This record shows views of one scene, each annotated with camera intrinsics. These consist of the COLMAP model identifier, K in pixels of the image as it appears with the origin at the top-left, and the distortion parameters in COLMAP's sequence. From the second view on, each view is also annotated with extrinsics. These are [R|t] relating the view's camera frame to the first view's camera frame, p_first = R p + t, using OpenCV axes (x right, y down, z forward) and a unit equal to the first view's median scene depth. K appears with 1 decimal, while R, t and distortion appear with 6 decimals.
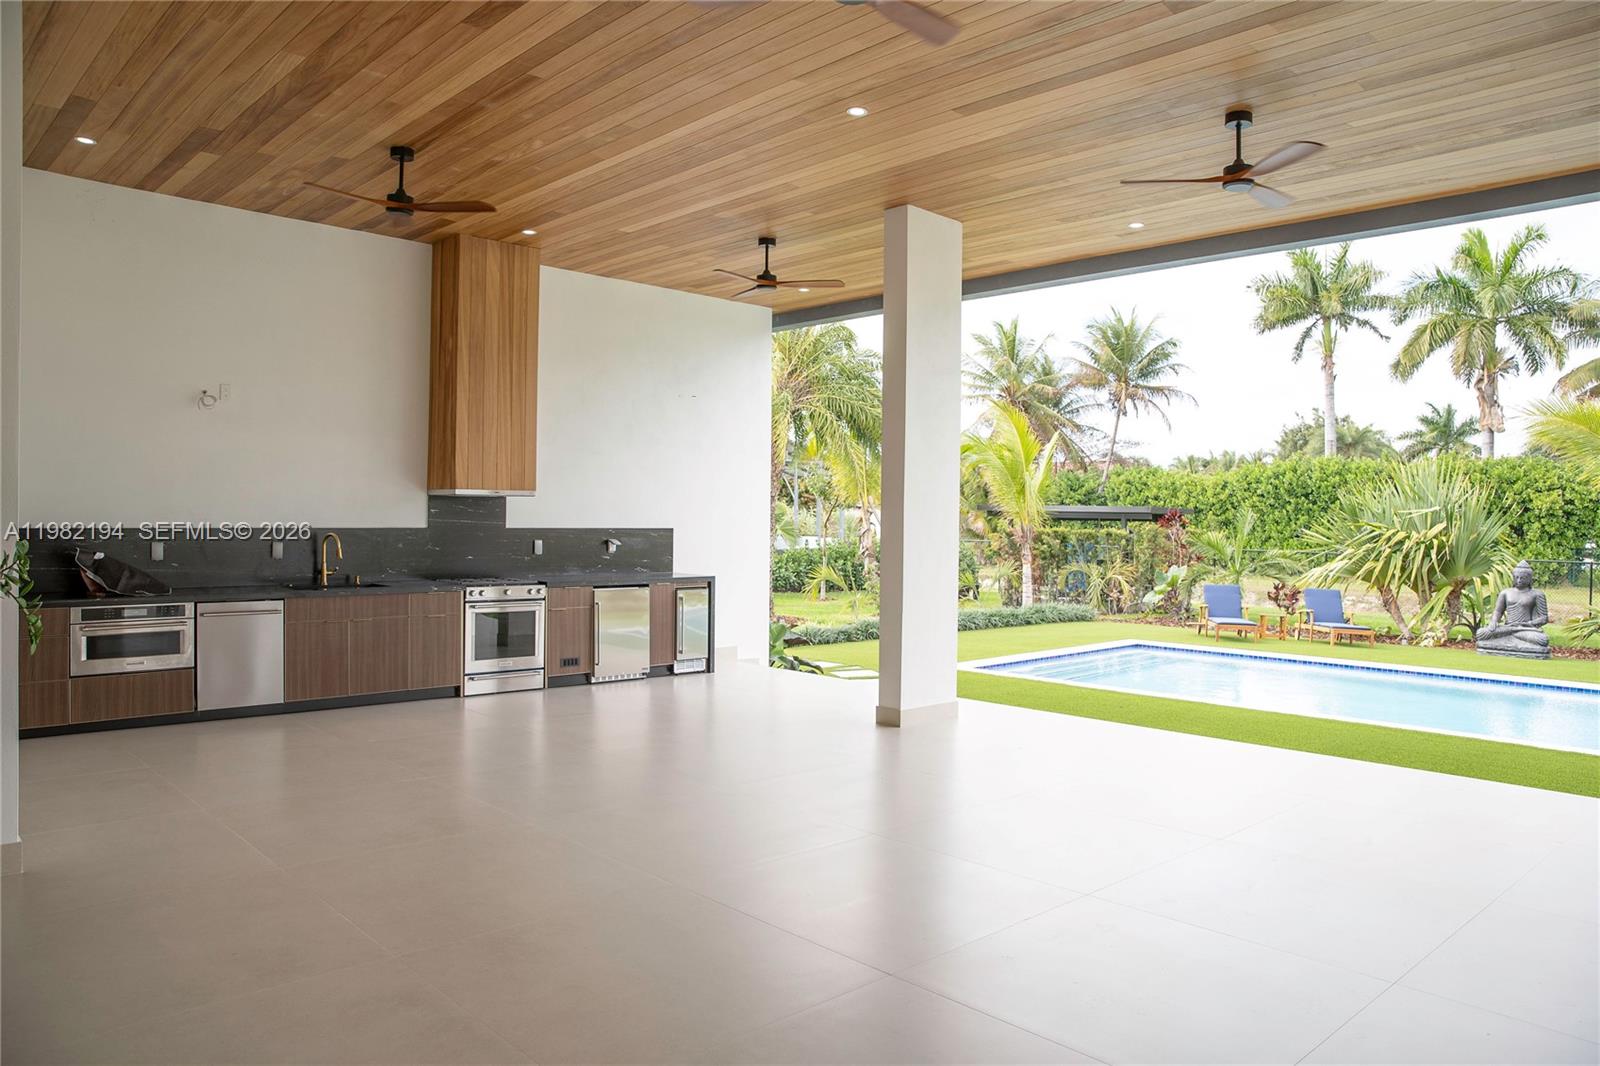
lens RADIAL K [[1114.1, 0, 807.9], [0, 1114.1, 541.0], [0, 0, 1]] dist [-0.097079, 0.075451]
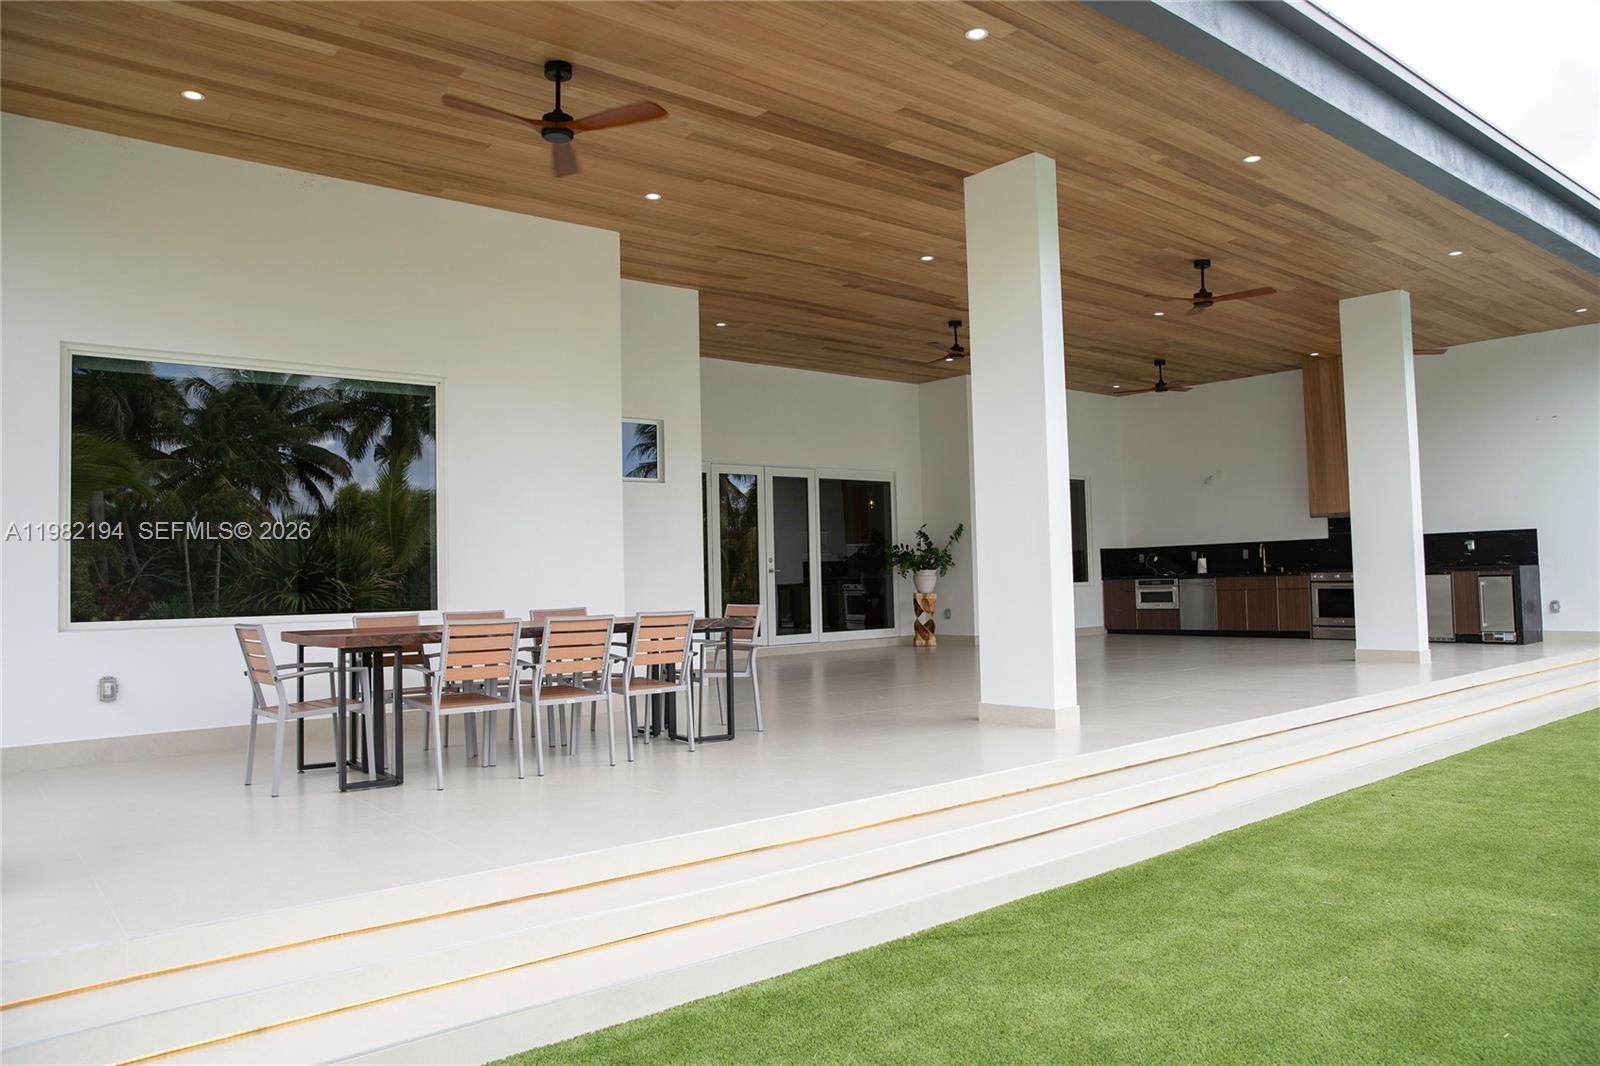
lens RADIAL K [[1114.1, 0, 807.9], [0, 1114.1, 541.0], [0, 0, 1]] dist [-0.097079, 0.075451]
pose [[-0.062375, -0.047942, -0.996901, 1.372657], [0.002586, 0.998835, -0.048197, 0.070634], [0.998049, -0.005584, -0.062178, 0.338935]]
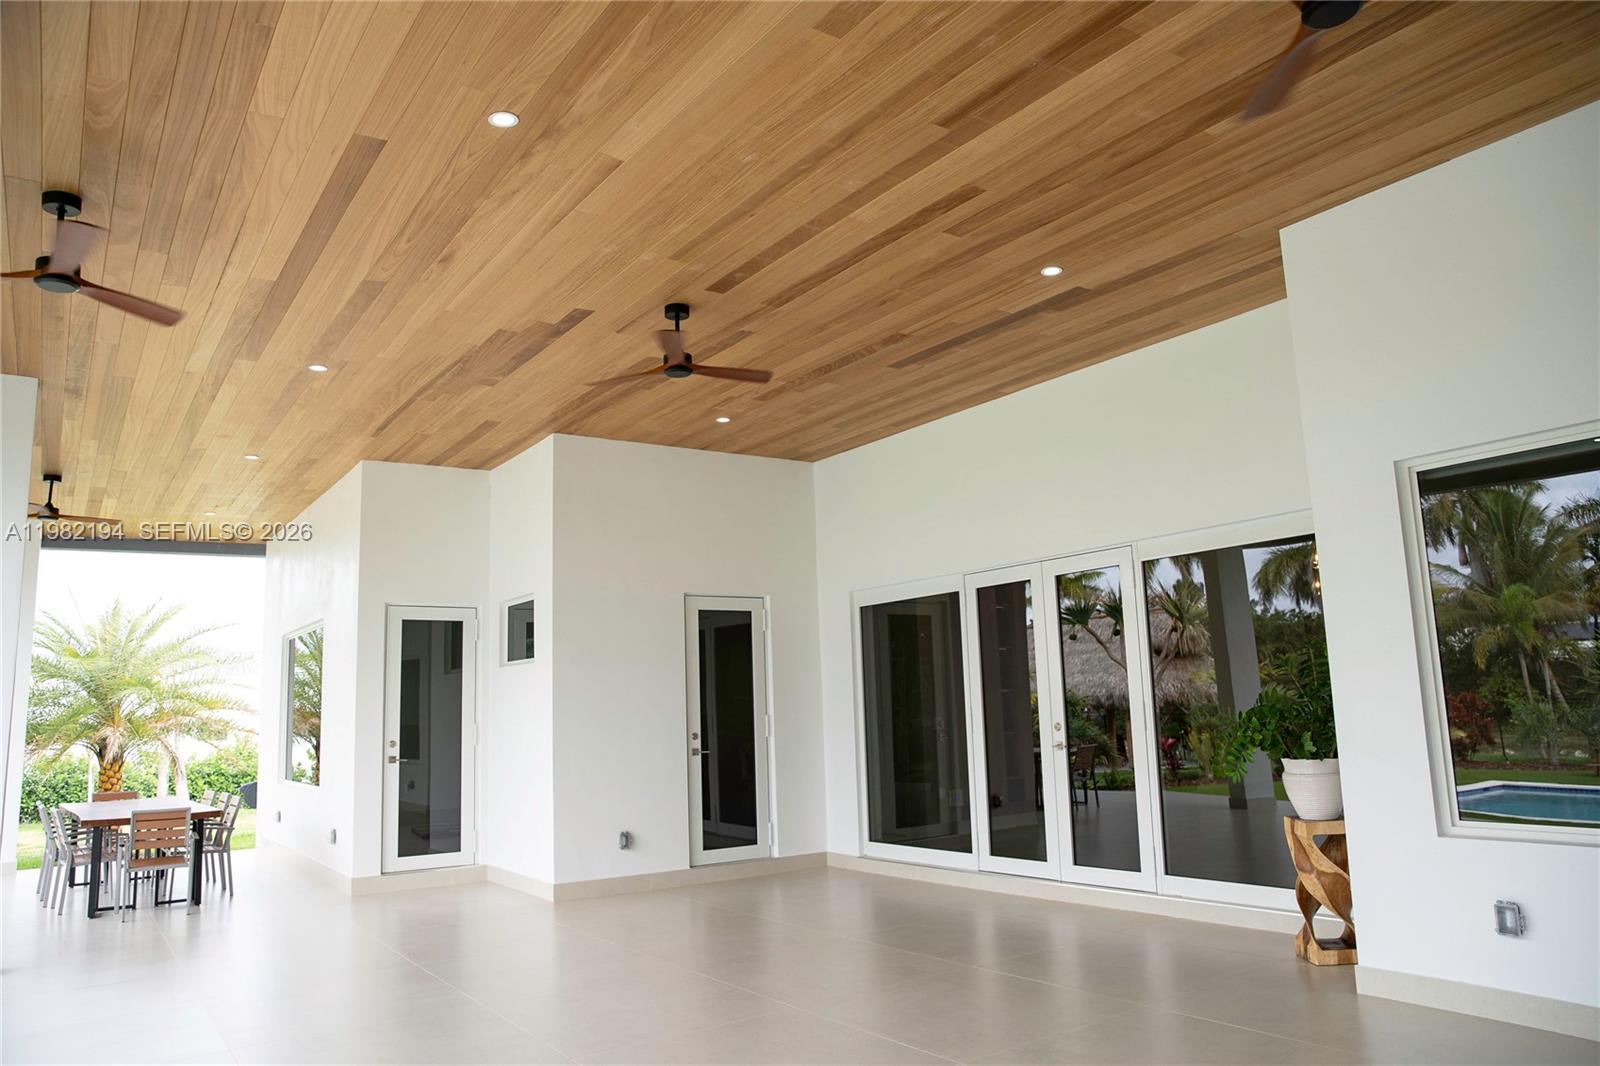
lens RADIAL K [[1114.1, 0, 807.9], [0, 1114.1, 541.0], [0, 0, 1]] dist [-0.097079, 0.075451]
pose [[-0.988331, 0.041238, 0.146633, -0.163988], [0.023228, 0.992199, -0.122480, -0.023044], [-0.150540, -0.117645, -0.981579, 1.109724]]
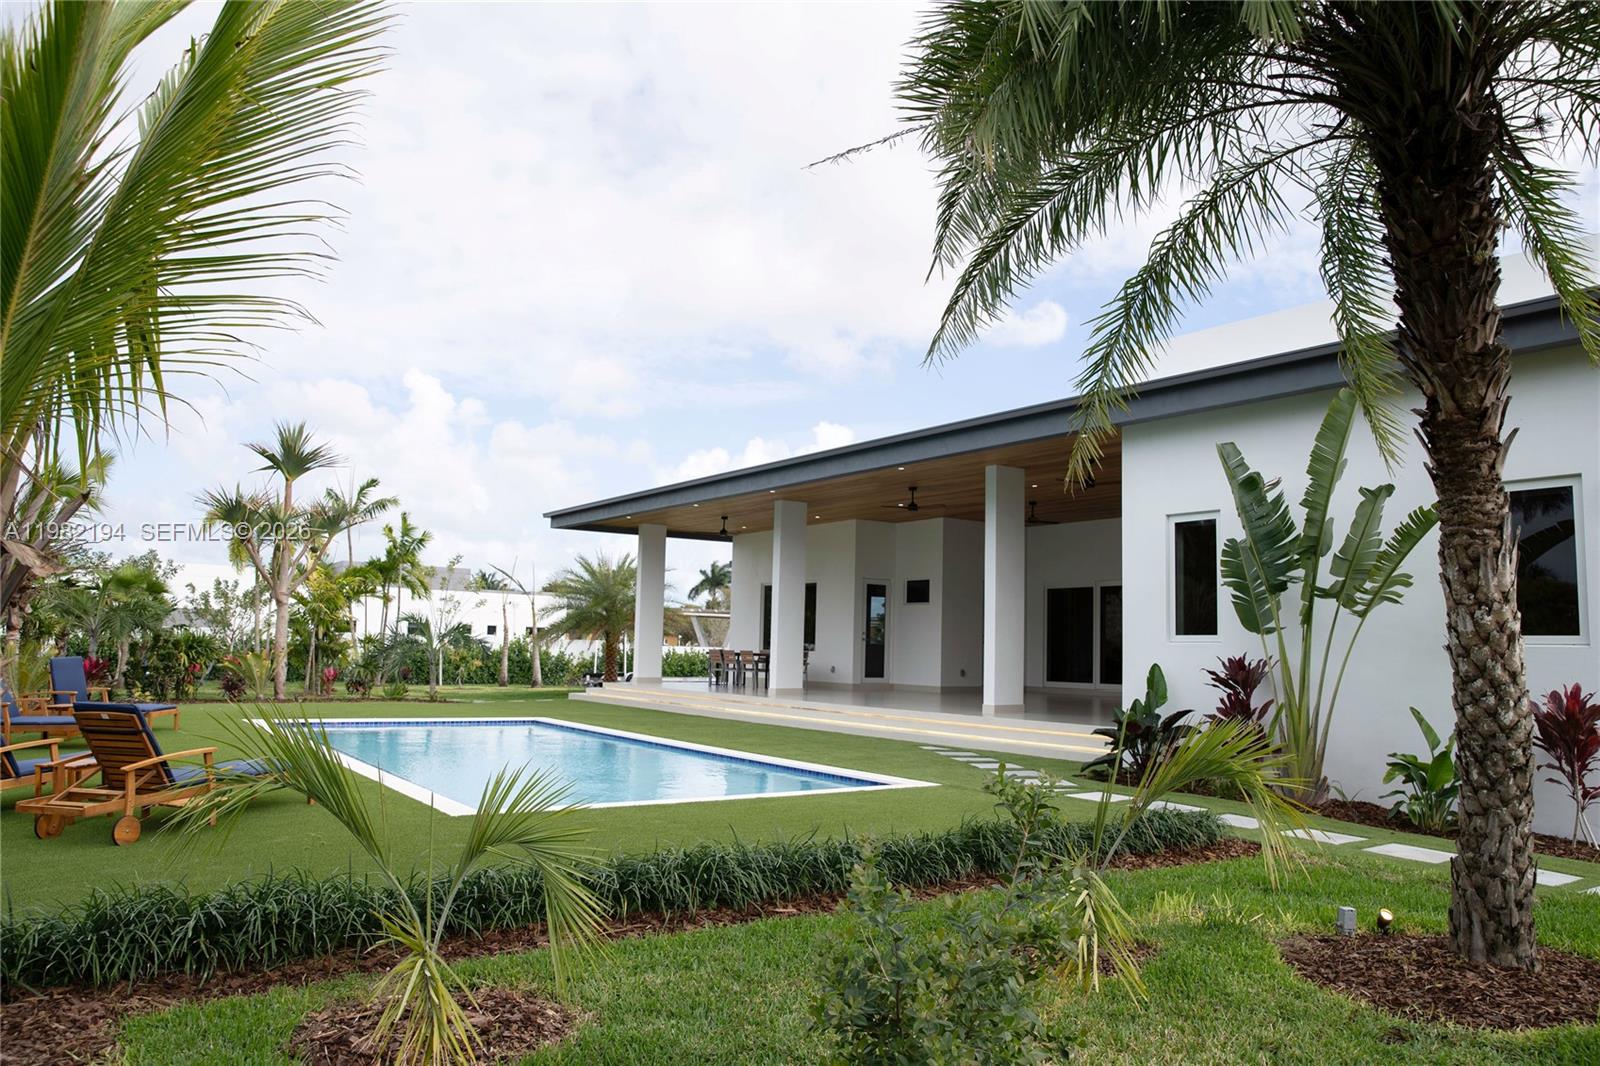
lens RADIAL K [[1114.1, 0, 807.9], [0, 1114.1, 541.0], [0, 0, 1]] dist [-0.097079, 0.075451]
pose [[-0.989729, -0.024441, 0.140848, 0.157572], [-0.035110, 0.996657, -0.073770, 0.013900], [-0.138574, -0.077957, -0.987279, 2.846227]]
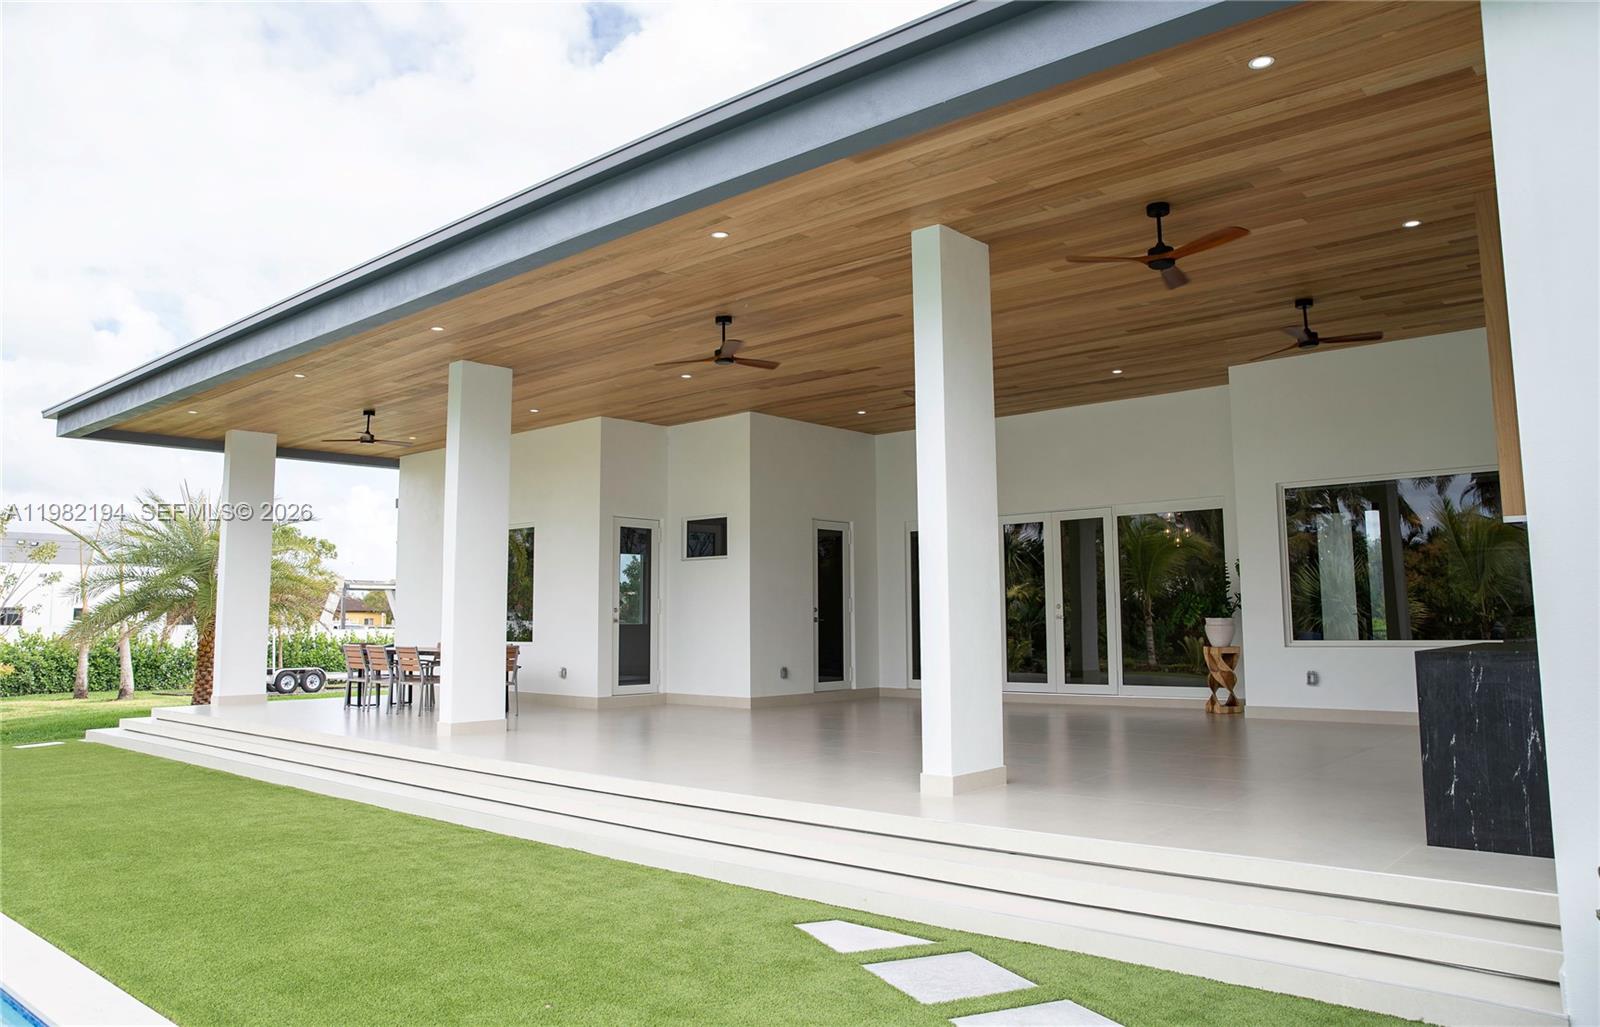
lens RADIAL K [[1148.8, 0, 800.0], [0, 1148.8, 513.5], [0, 0, 1]] dist [-0.051082, -0.000461]
pose [[-0.996068, -0.015474, -0.087235, 0.284089], [-0.009245, 0.997407, -0.071364, 0.009349], [0.088113, -0.070277, -0.993628, 1.779695]]
